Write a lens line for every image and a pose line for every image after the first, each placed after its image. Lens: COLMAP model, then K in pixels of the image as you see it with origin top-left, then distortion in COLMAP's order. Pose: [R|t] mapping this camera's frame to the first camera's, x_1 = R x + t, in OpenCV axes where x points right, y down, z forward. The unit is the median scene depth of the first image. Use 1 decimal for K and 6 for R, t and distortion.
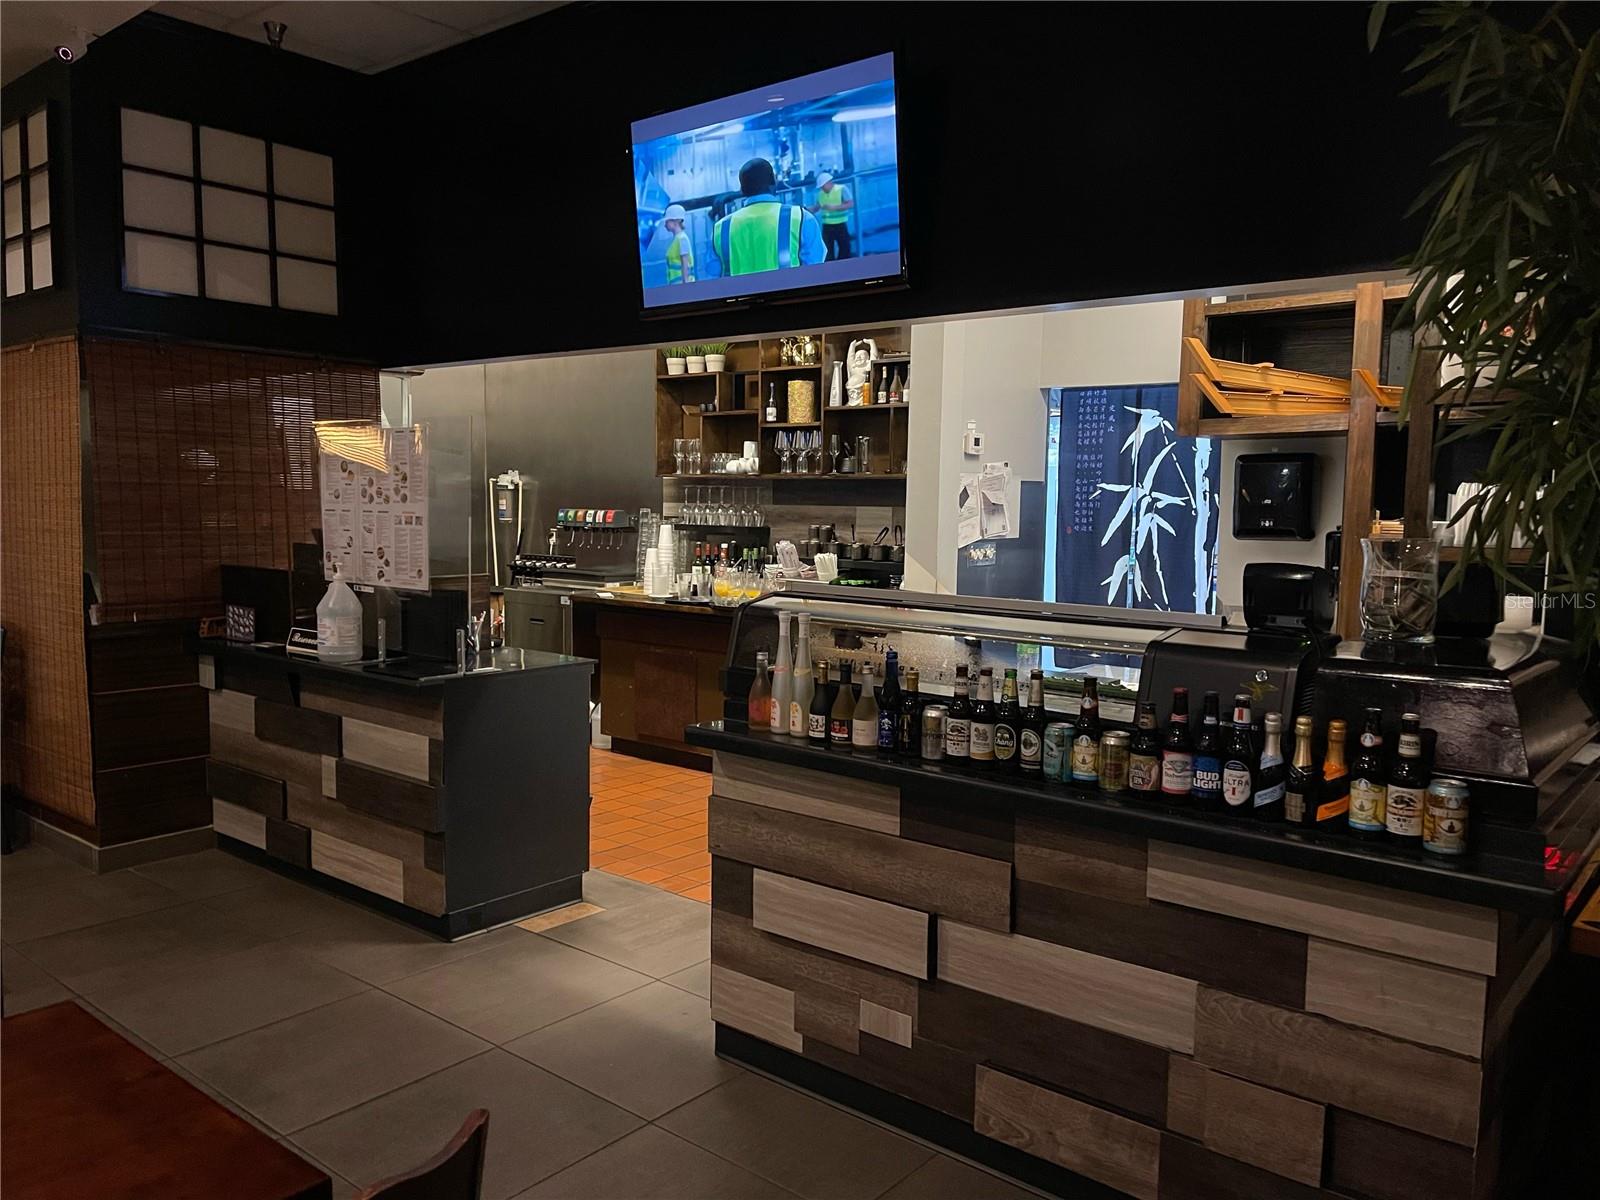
lens RADIAL K [[1198.6, 0, 800.0], [0, 1198.6, 600.0], [0, 0, 1]] dist [0.086012, -0.095414]
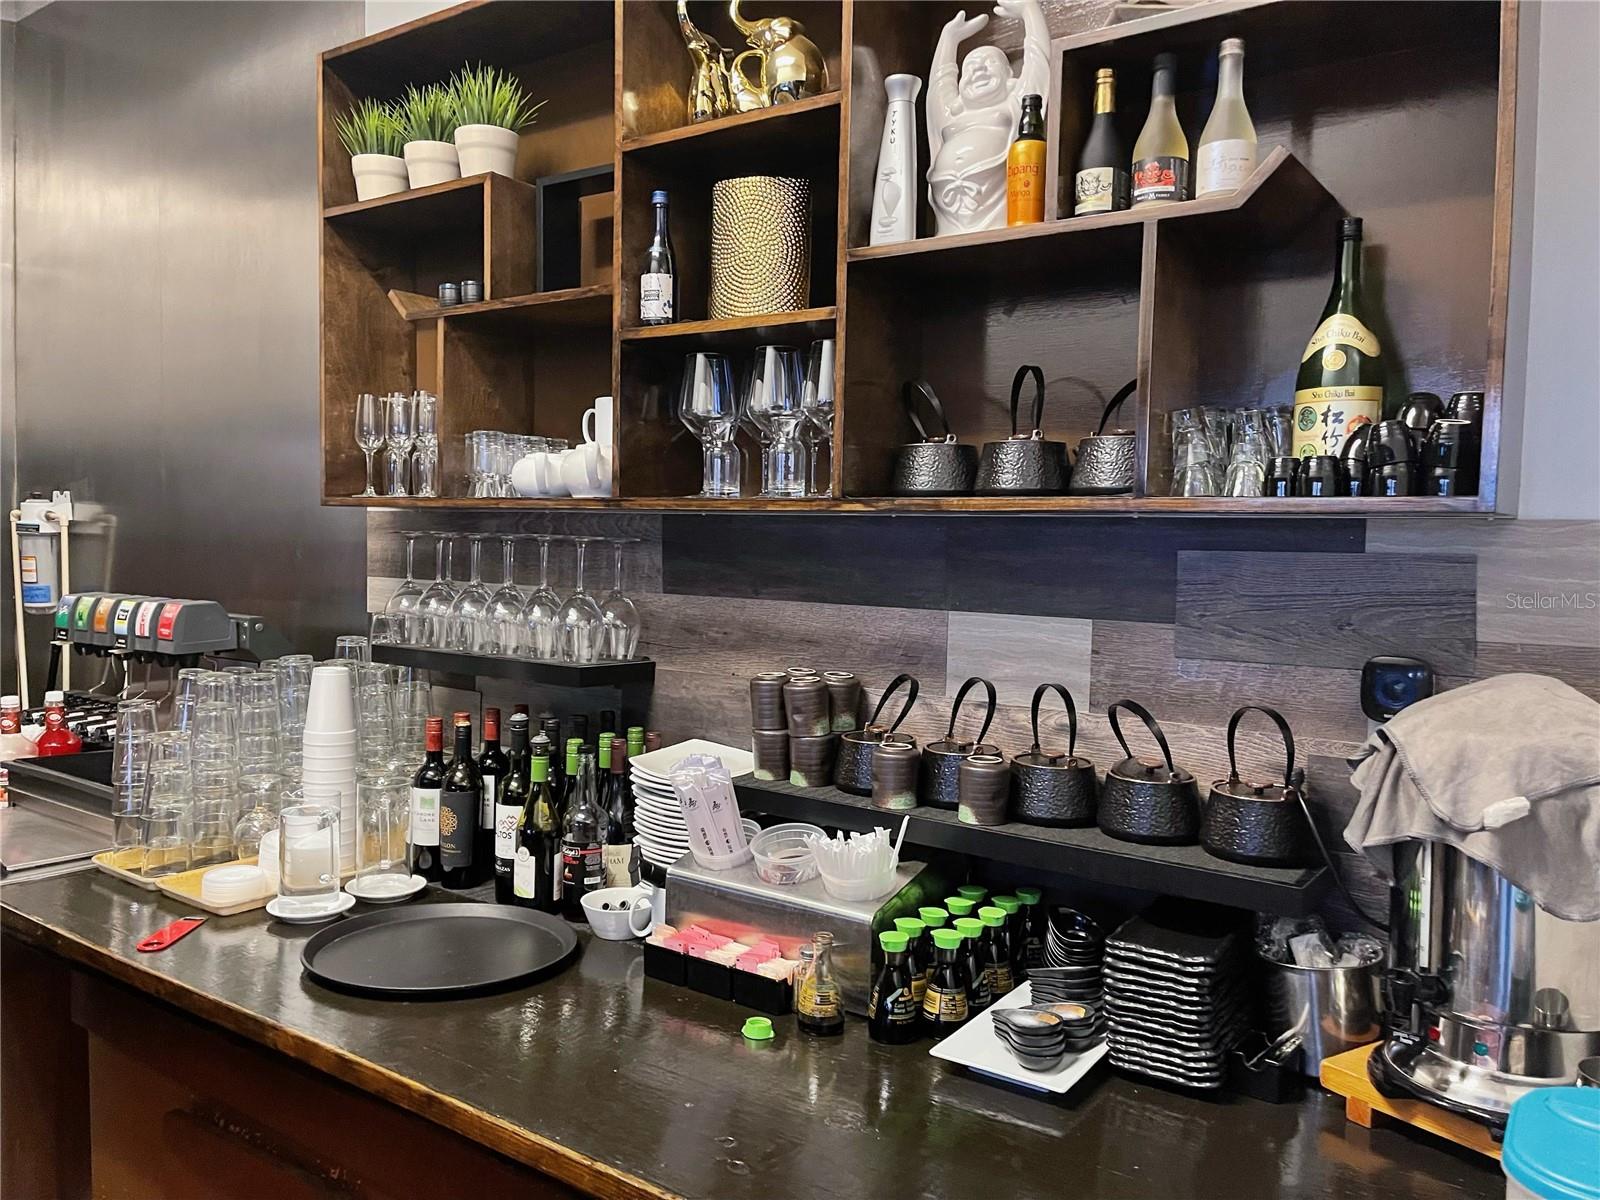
lens RADIAL K [[1198.6, 0, 800.0], [0, 1198.6, 600.0], [0, 0, 1]] dist [0.086012, -0.095414]
pose [[0.997517, 0.005968, 0.070179, -0.009005], [-0.003725, 0.999479, -0.032049, -0.069901], [-0.070334, 0.031708, 0.997019, 0.697145]]
